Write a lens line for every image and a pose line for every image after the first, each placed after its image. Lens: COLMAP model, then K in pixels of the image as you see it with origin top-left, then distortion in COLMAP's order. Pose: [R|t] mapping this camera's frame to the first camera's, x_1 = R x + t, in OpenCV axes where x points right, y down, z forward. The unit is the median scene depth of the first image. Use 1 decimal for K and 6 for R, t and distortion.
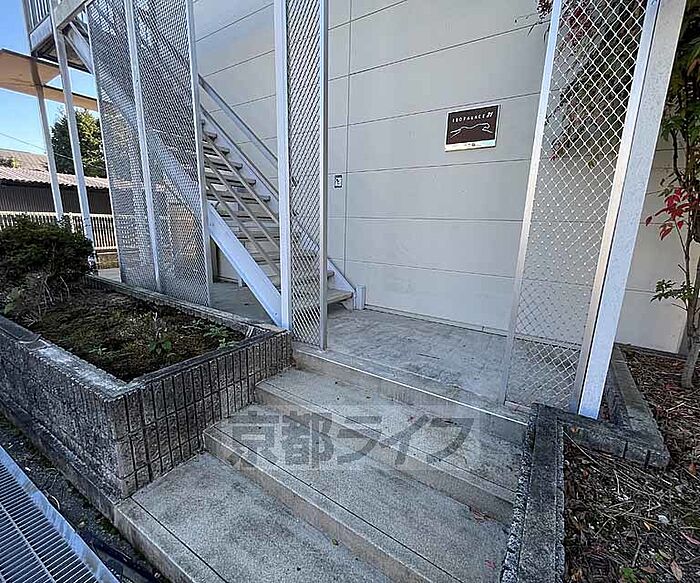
lens RADIAL K [[314.5, 0, 350.0], [0, 314.5, 291.5], [0, 0, 1]] dist [-0.002208, -0.000130]
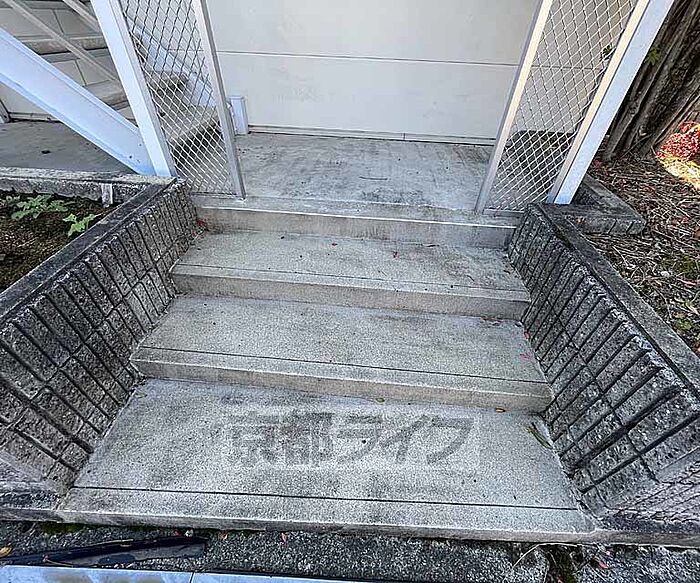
lens RADIAL K [[314.5, 0, 350.0], [0, 314.5, 291.5], [0, 0, 1]] dist [-0.002208, -0.000130]
pose [[0.873949, -0.319512, 0.366232, -0.273626], [0.096703, 0.852785, 0.513231, 0.035681], [-0.476300, -0.413122, 0.776188, 0.348763]]
